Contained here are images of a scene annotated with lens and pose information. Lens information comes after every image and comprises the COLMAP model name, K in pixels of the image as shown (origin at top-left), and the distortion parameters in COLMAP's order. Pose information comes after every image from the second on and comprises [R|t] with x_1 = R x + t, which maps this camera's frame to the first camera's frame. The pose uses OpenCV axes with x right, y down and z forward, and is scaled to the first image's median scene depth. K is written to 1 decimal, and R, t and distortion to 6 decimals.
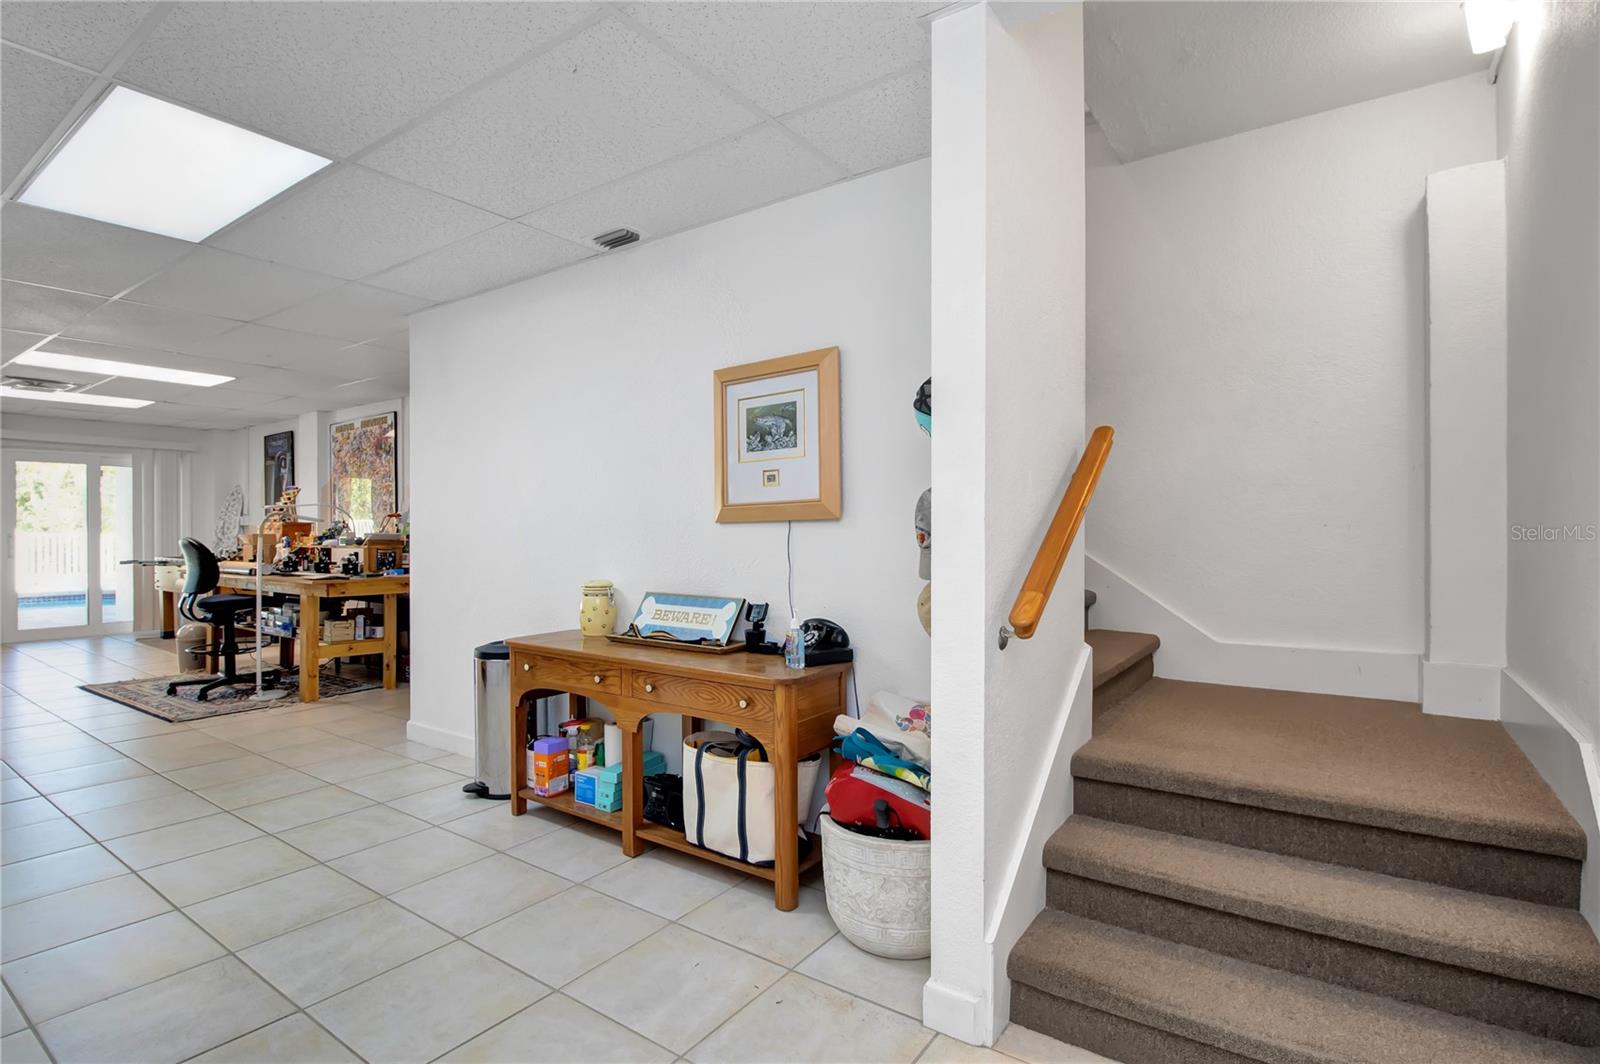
lens RADIAL K [[775.3, 0, 790.2], [0, 775.3, 516.3], [0, 0, 1]] dist [-0.001544, -0.000921]
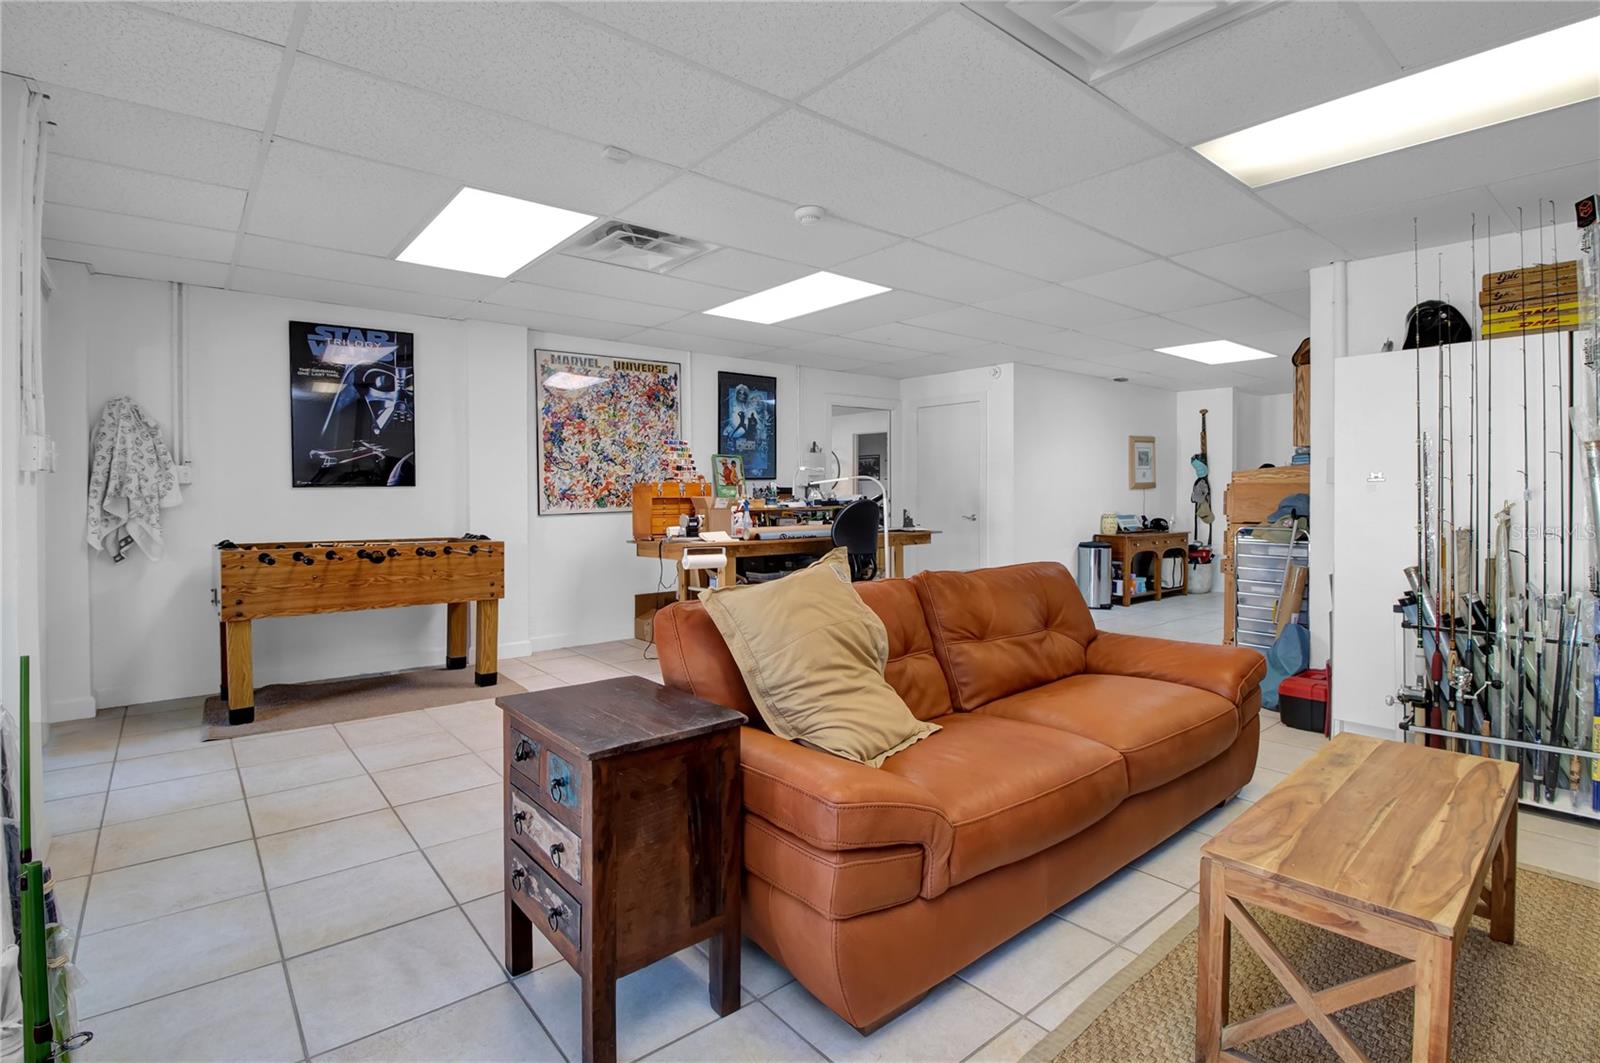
lens RADIAL K [[775.3, 0, 790.2], [0, 775.3, 515.8], [0, 0, 1]] dist [-0.001544, -0.000921]
pose [[0.262154, -0.027595, 0.964631, -3.074944], [-0.015060, 0.999352, 0.032681, 0.029215], [-0.964908, -0.023095, 0.261569, 1.420452]]
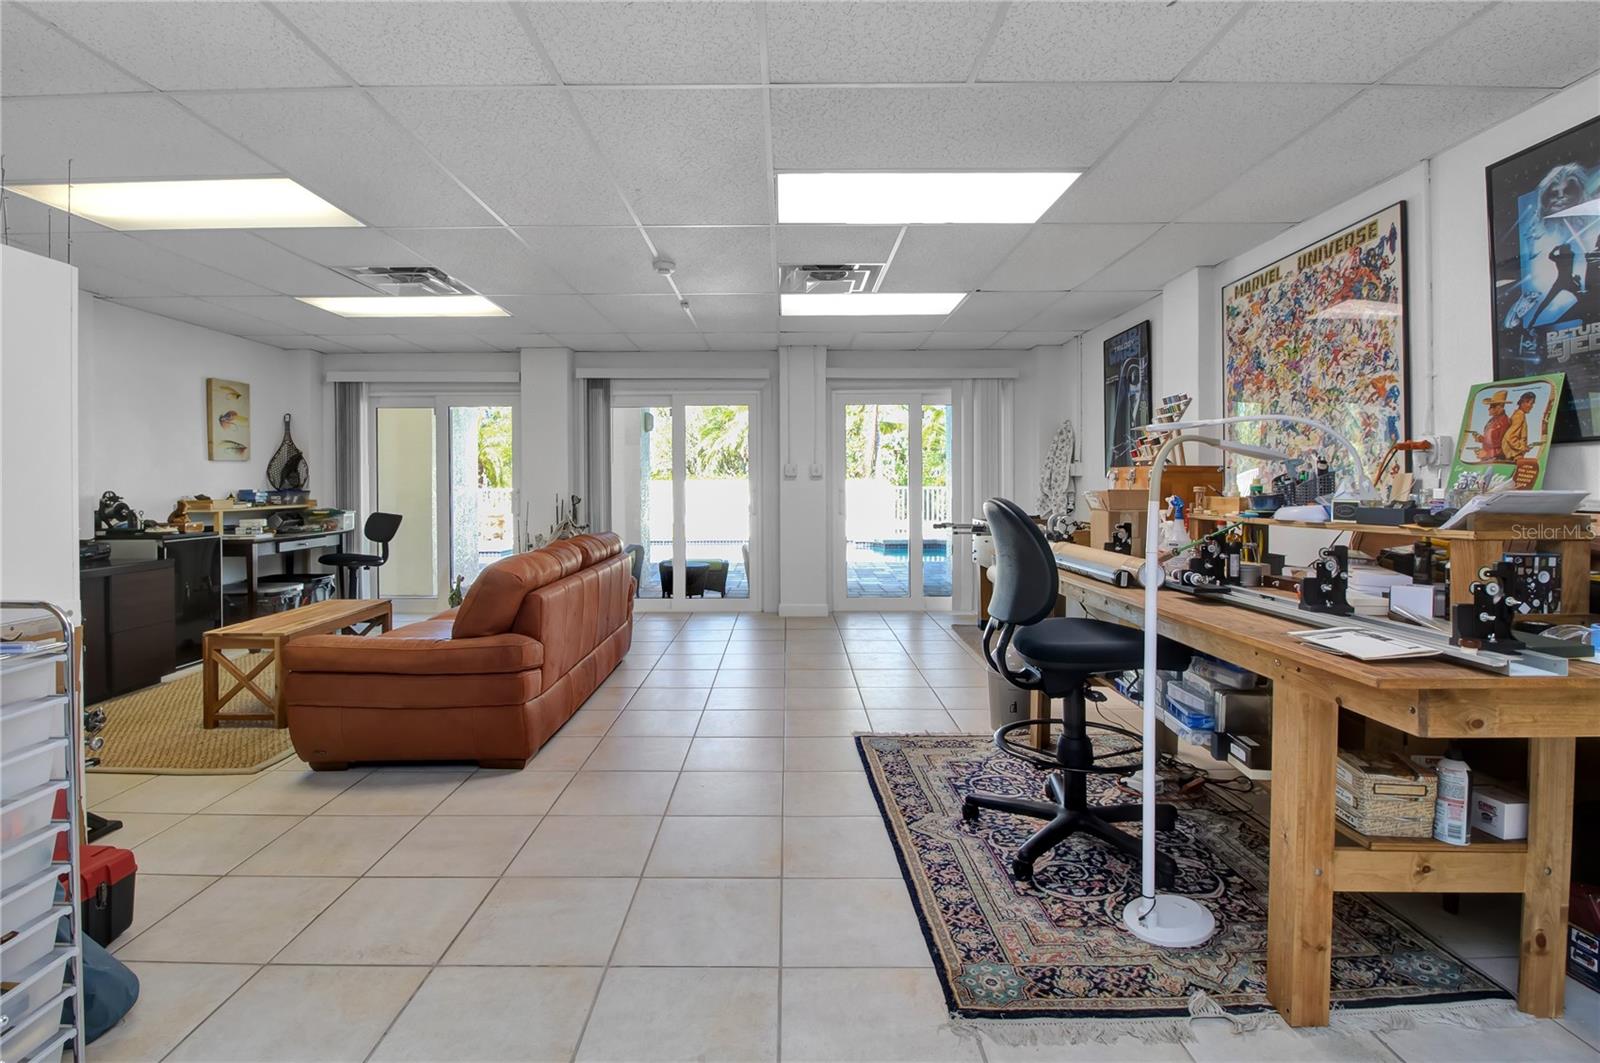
lens RADIAL K [[775.3, 0, 790.2], [0, 775.3, 515.8], [0, 0, 1]] dist [-0.001544, -0.000921]
pose [[0.585127, 0.033359, -0.810256, -0.812843], [0.014919, 0.998542, 0.051885, 0.021107], [0.810805, -0.042448, 0.583776, 1.076503]]
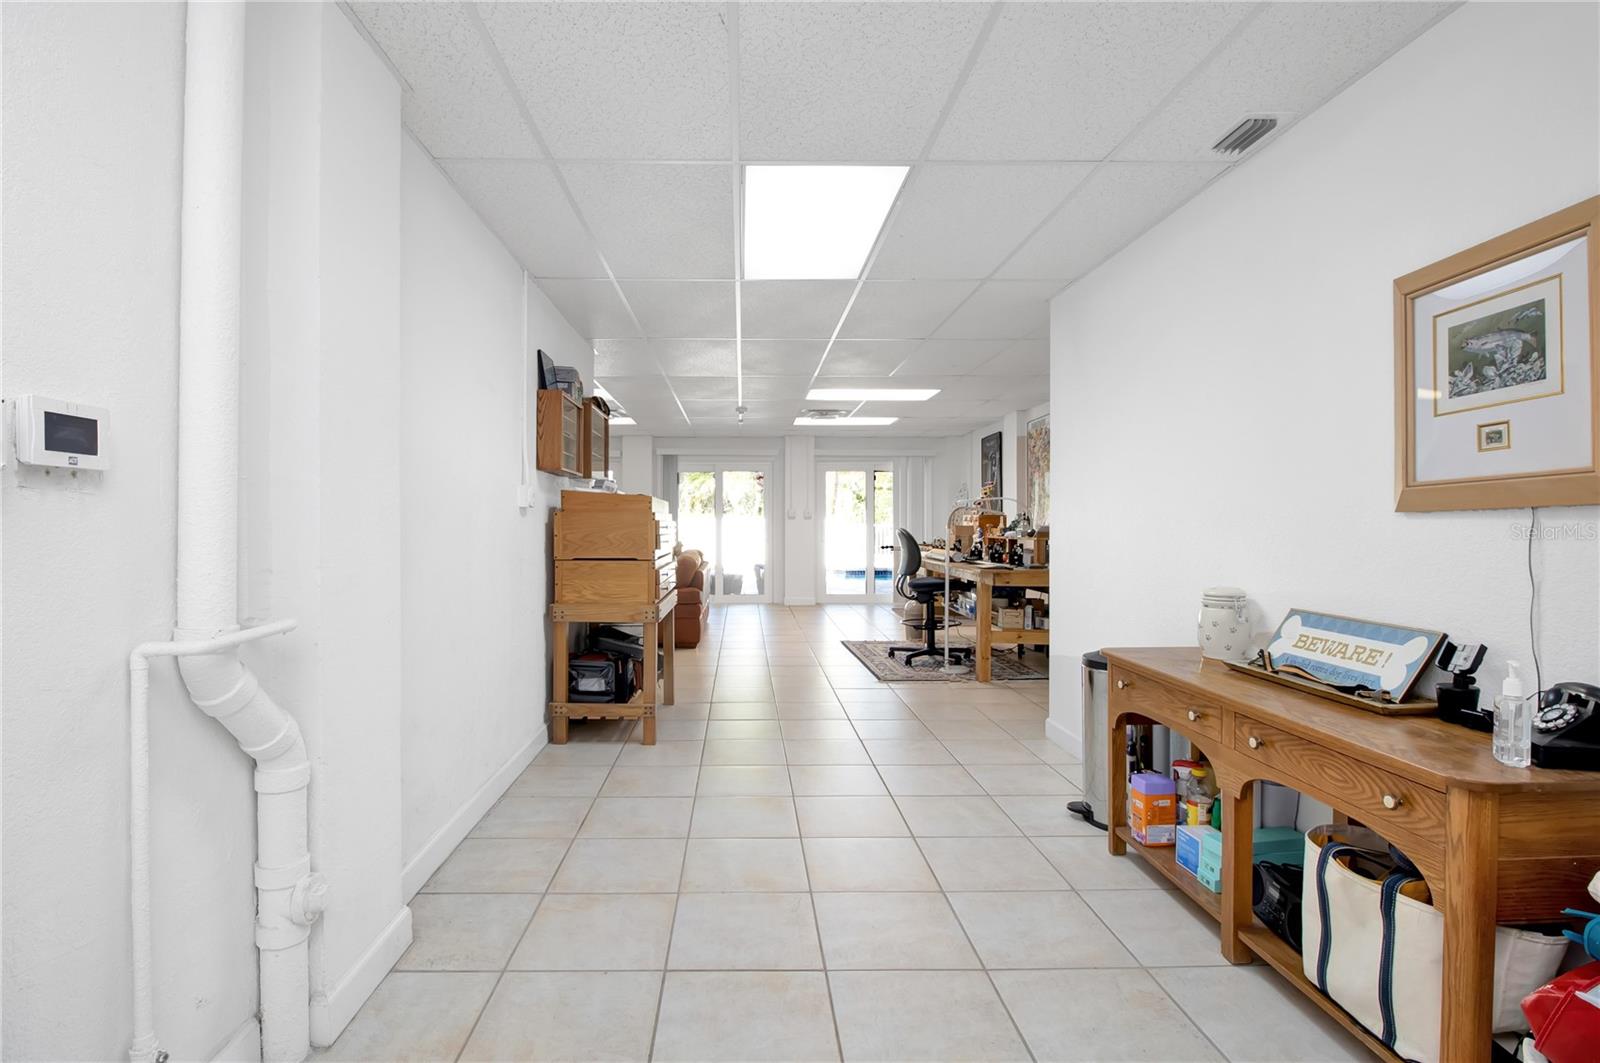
lens RADIAL K [[780.9, 0, 753.6], [0, 780.9, 519.8], [0, 0, 1]] dist [-0.001431, -0.014656]
pose [[0.591273, 0.000765, -0.806471, 0.107068], [0.010385, 0.999909, 0.008563, 0.003461], [0.806404, -0.013439, 0.591212, 0.173223]]
